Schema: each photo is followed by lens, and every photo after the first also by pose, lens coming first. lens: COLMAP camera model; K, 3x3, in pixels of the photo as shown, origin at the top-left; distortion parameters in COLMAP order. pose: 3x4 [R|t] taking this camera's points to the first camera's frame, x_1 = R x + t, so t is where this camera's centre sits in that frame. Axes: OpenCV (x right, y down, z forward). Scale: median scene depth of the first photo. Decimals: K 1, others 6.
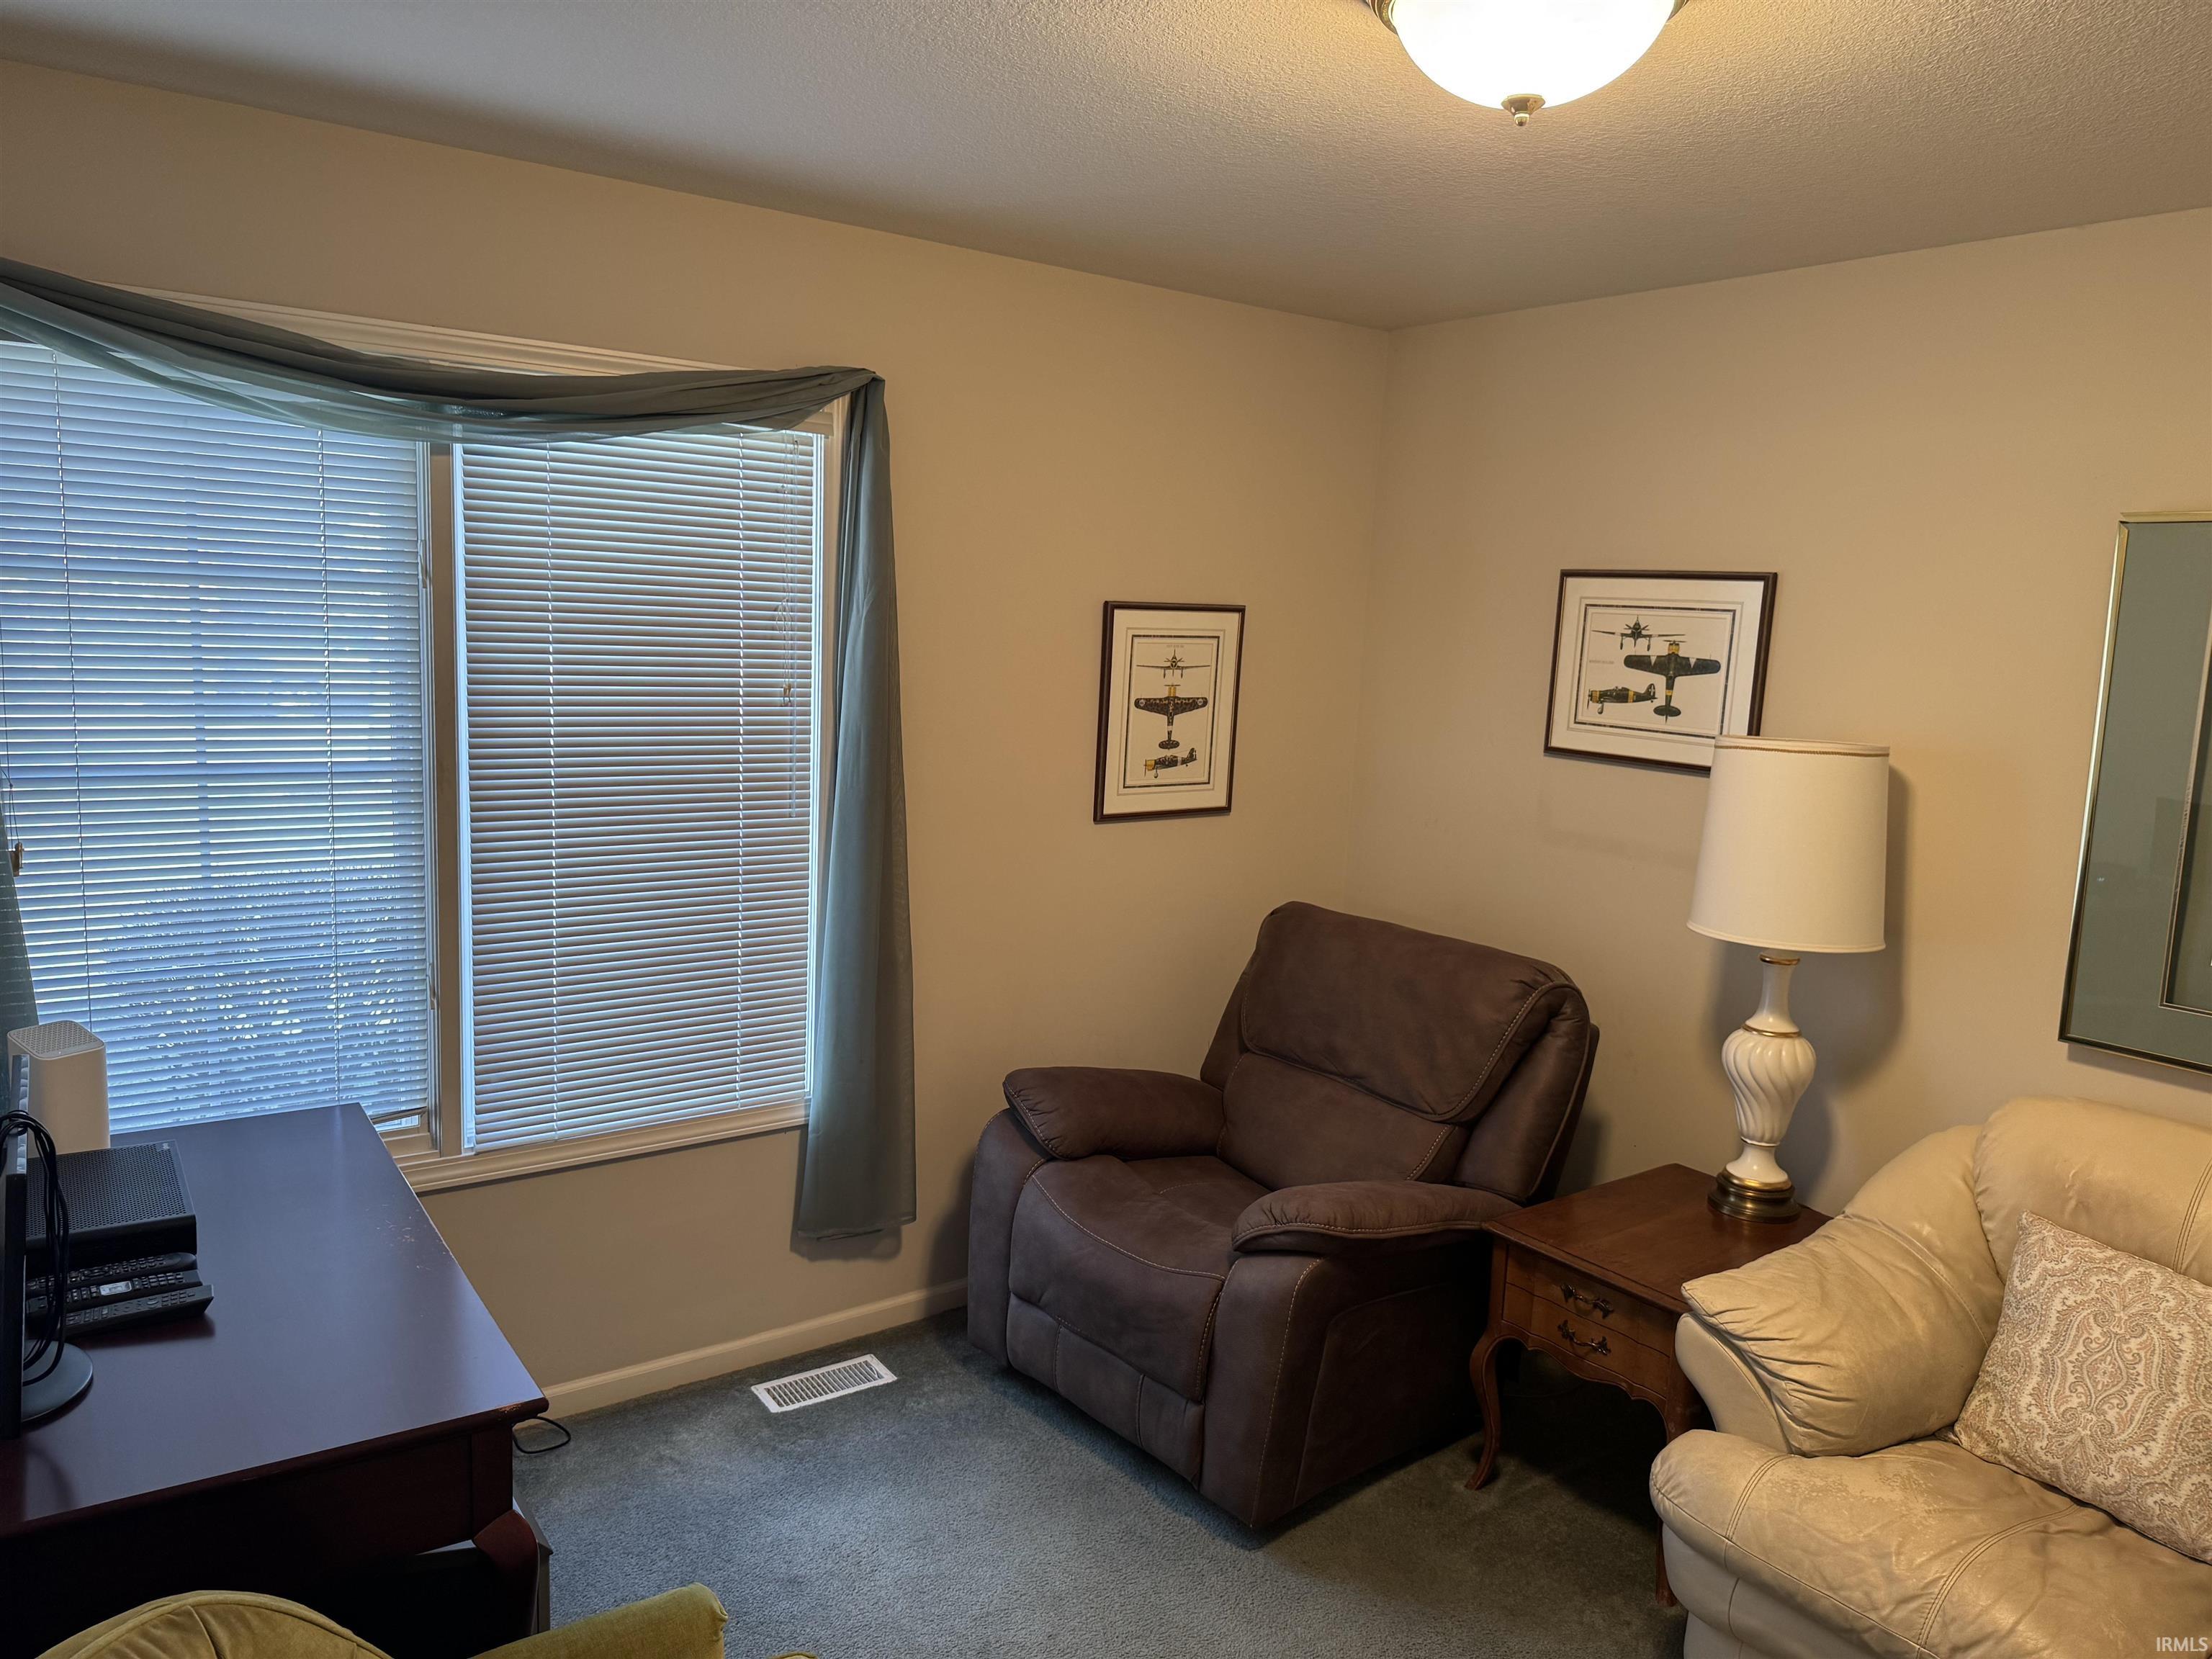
lens RADIAL K [[1545.5, 0, 1114.1], [0, 1545.5, 831.9], [0, 0, 1]] dist [0.078888, -0.088214]
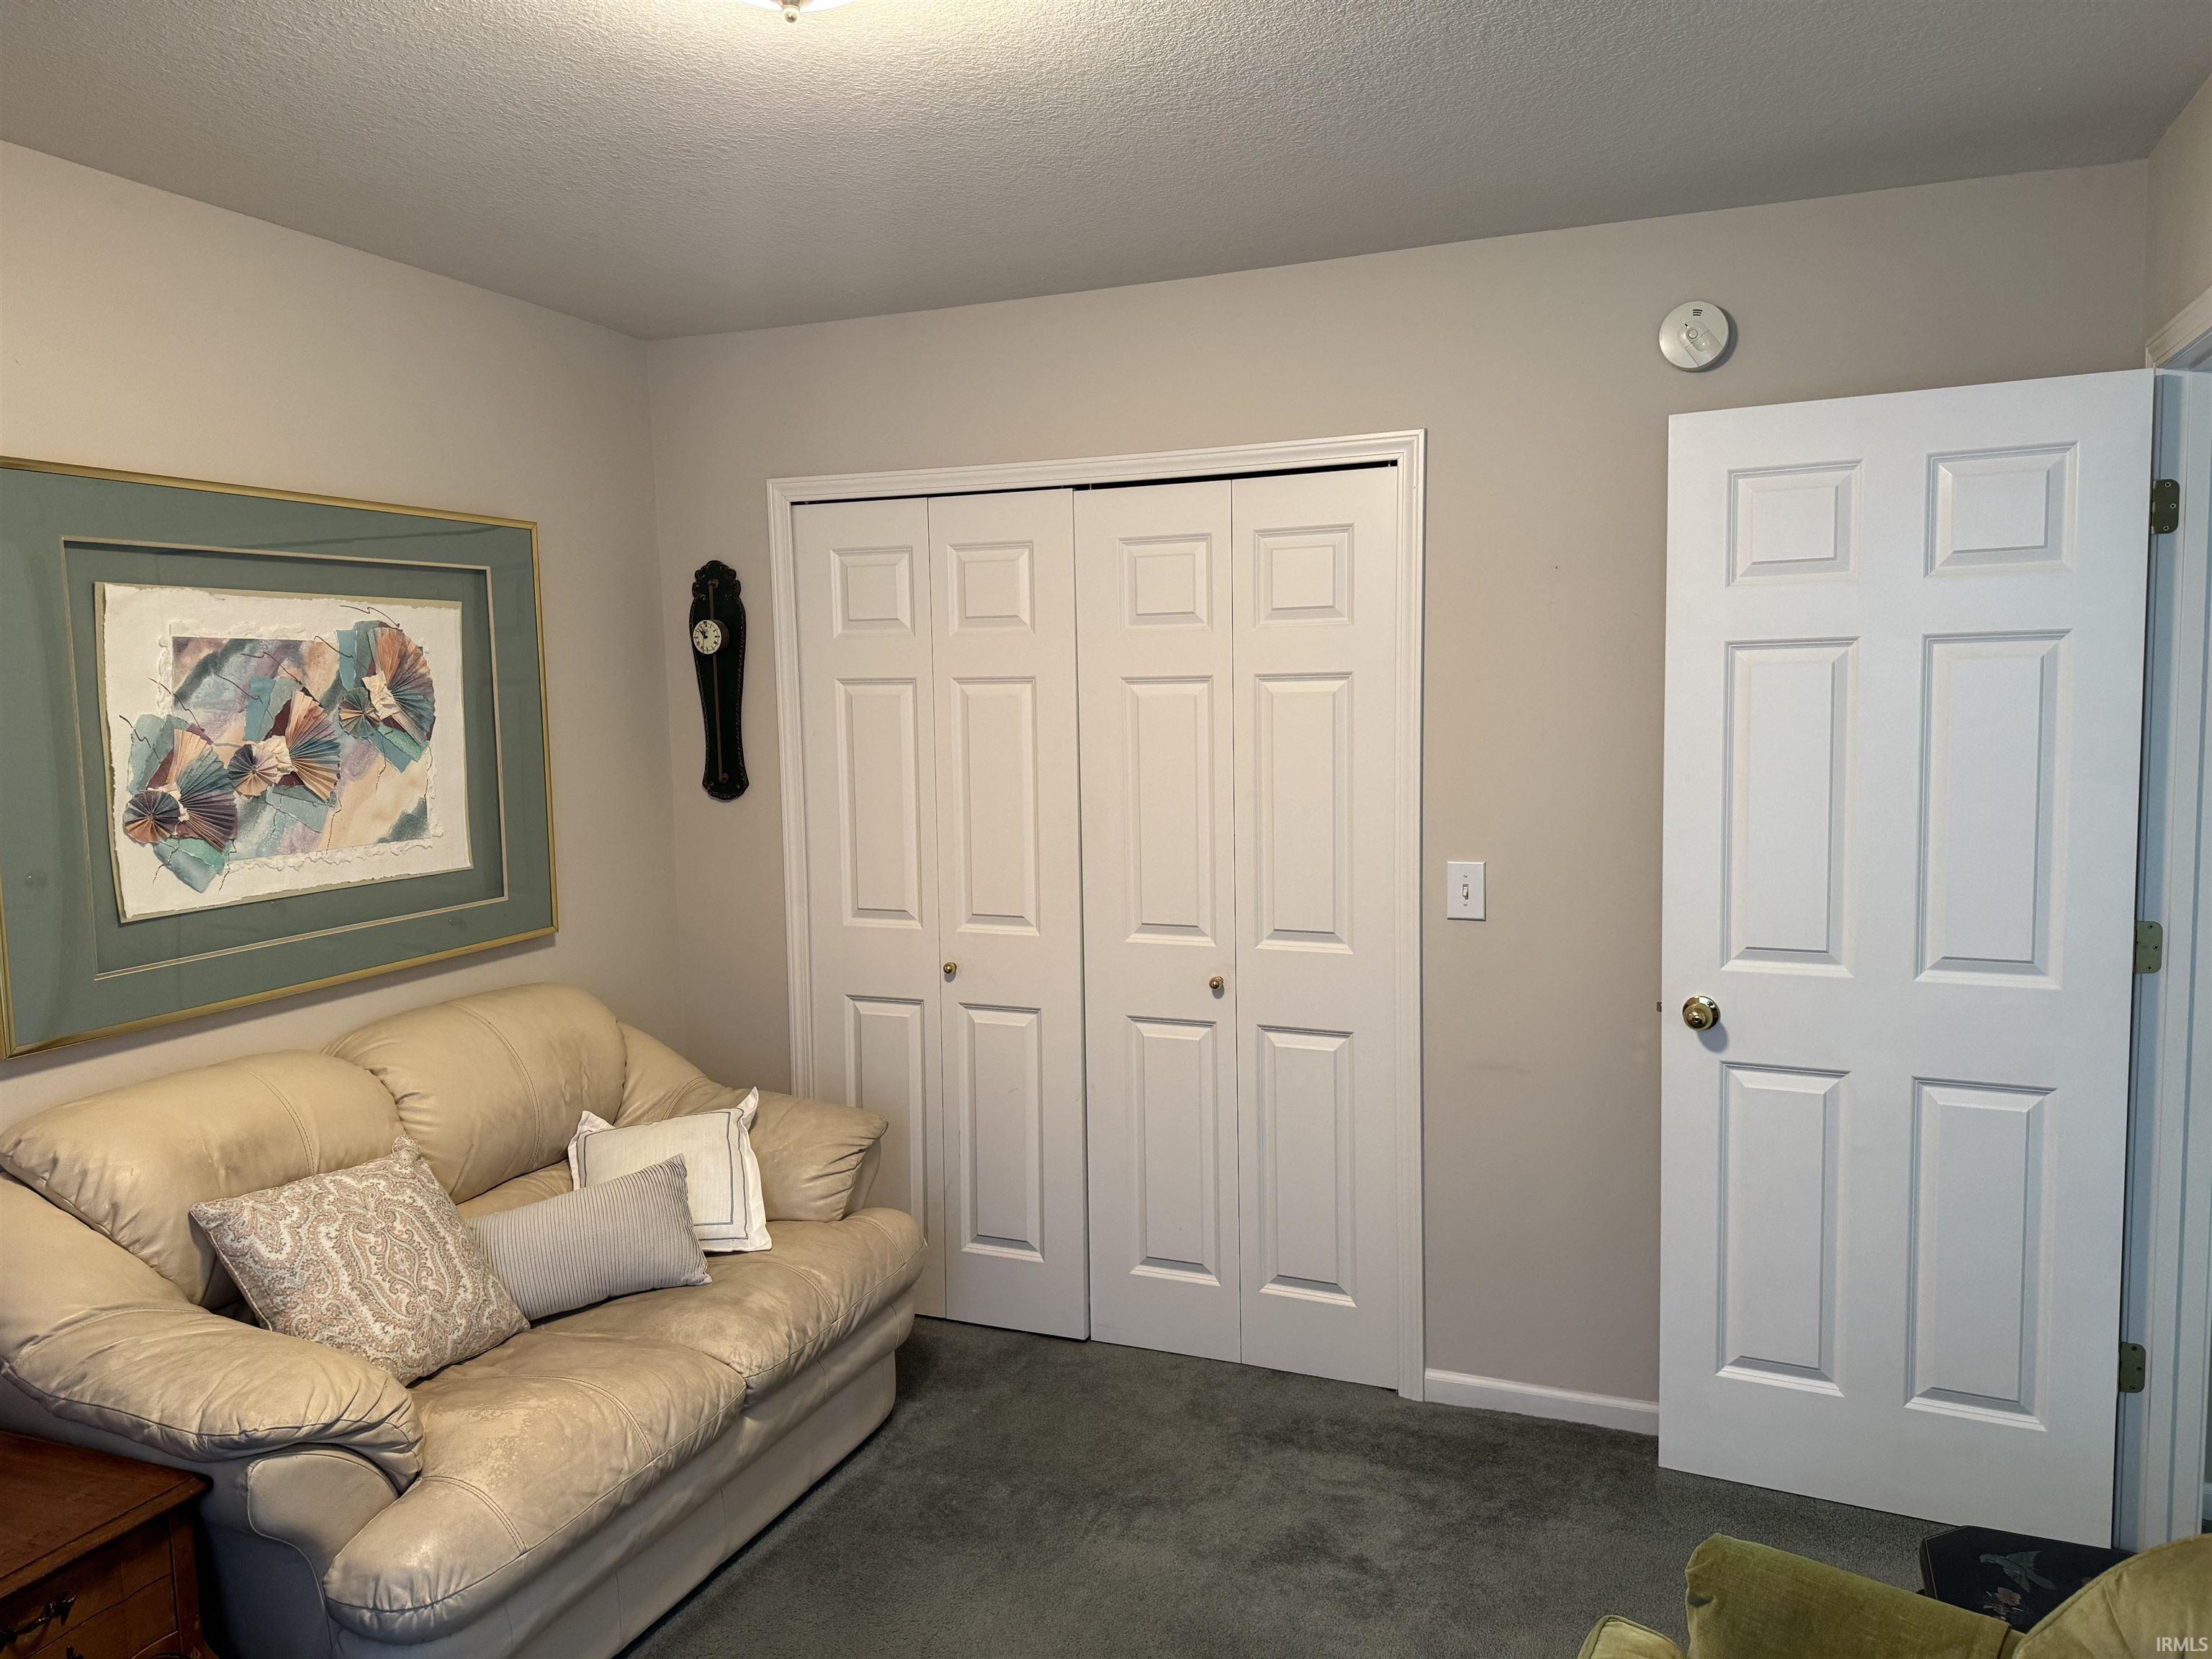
lens RADIAL K [[1545.5, 0, 1115.4], [0, 1545.5, 819.1], [0, 0, 1]] dist [0.078888, -0.088214]
pose [[-0.510832, -0.116708, 0.851722, -0.517895], [0.114873, 0.972591, 0.202167, -0.119977], [-0.851971, 0.201113, -0.483423, 1.029877]]
